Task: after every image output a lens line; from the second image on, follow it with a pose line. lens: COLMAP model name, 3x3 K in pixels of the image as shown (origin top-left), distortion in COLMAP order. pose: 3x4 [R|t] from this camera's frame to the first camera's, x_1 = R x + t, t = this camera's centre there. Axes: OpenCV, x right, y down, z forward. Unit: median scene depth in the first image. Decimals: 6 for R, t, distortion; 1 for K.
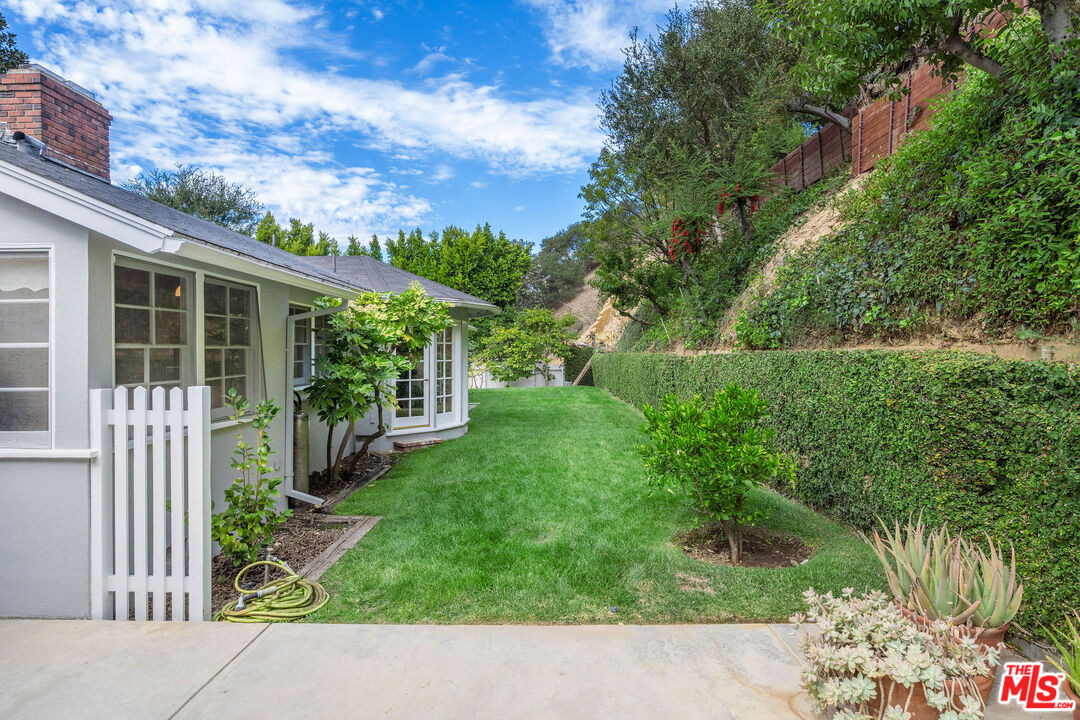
lens RADIAL K [[617.0, 0, 540.0], [0, 617.0, 360.0], [0, 0, 1]] dist [-0.018864, -0.000255]
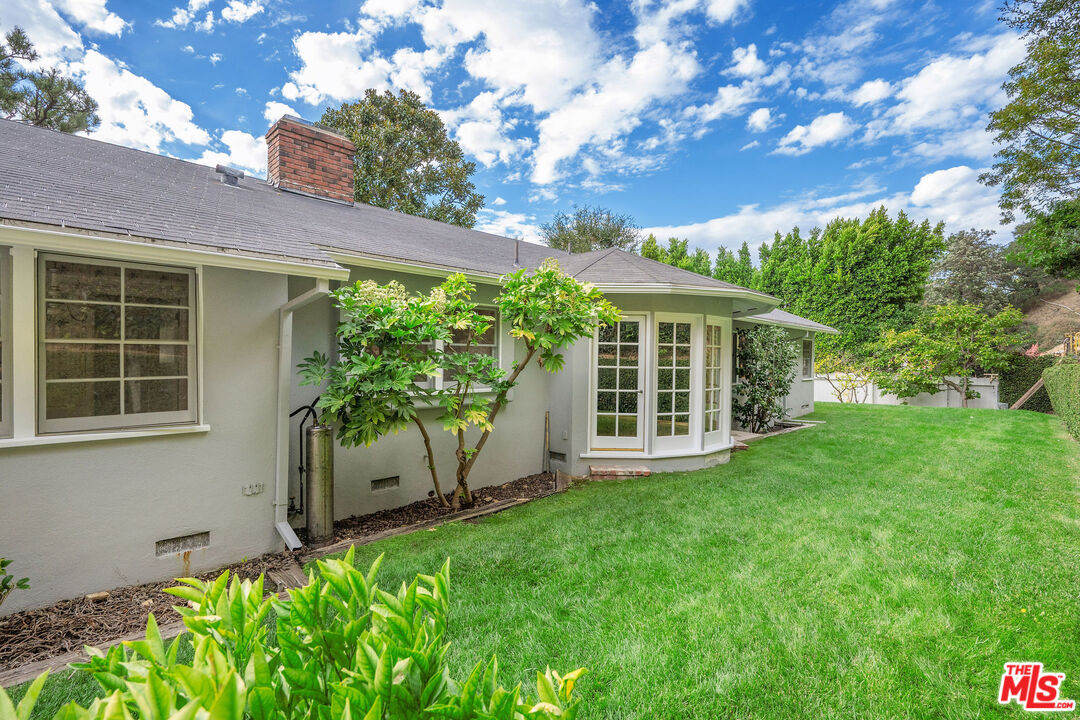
lens RADIAL K [[499.6, 0, 540.1], [0, 499.6, 365.7], [0, 0, 1]] dist [0.002366, 0.000079]
pose [[0.704487, 0.023306, -0.709334, 0.144333], [-0.023014, 0.999685, 0.009989, -0.003422], [0.709344, 0.009287, 0.704801, 0.379527]]
